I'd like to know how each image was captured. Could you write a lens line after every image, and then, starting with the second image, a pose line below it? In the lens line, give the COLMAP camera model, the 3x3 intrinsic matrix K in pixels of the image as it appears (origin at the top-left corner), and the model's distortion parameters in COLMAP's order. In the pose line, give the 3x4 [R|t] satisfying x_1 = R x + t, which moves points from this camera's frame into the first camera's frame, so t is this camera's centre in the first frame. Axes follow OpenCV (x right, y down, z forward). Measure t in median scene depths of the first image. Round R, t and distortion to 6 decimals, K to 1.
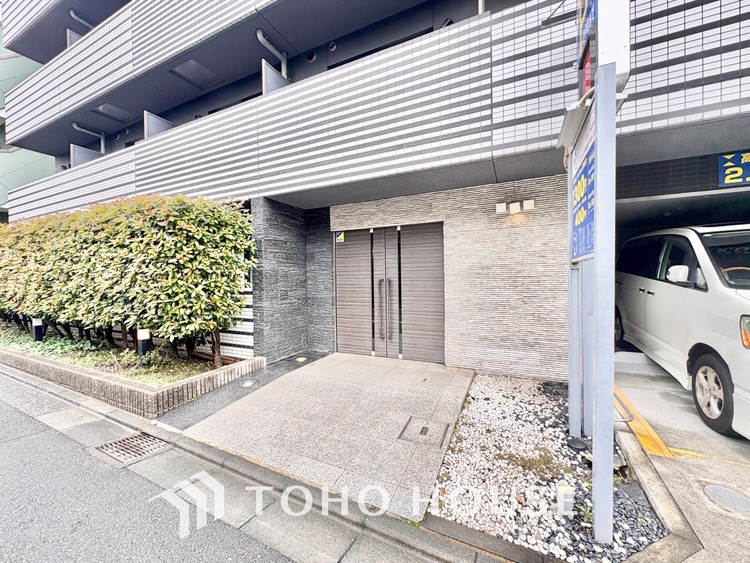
lens RADIAL K [[300.1, 0, 375.0], [0, 300.1, 281.5], [0, 0, 1]] dist [0.000634, -0.000043]
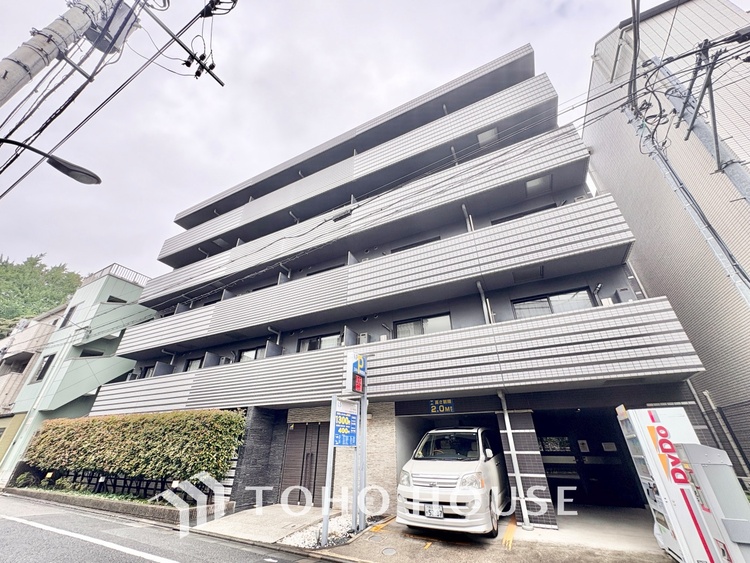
lens RADIAL K [[300.1, 0, 375.0], [0, 300.1, 281.5], [0, 0, 1]] dist [0.000634, -0.000043]
pose [[0.999624, 0.004793, -0.026991, 0.519989], [-0.017747, 0.863563, -0.503929, 0.004171], [0.020893, 0.504218, 0.863323, -1.221544]]
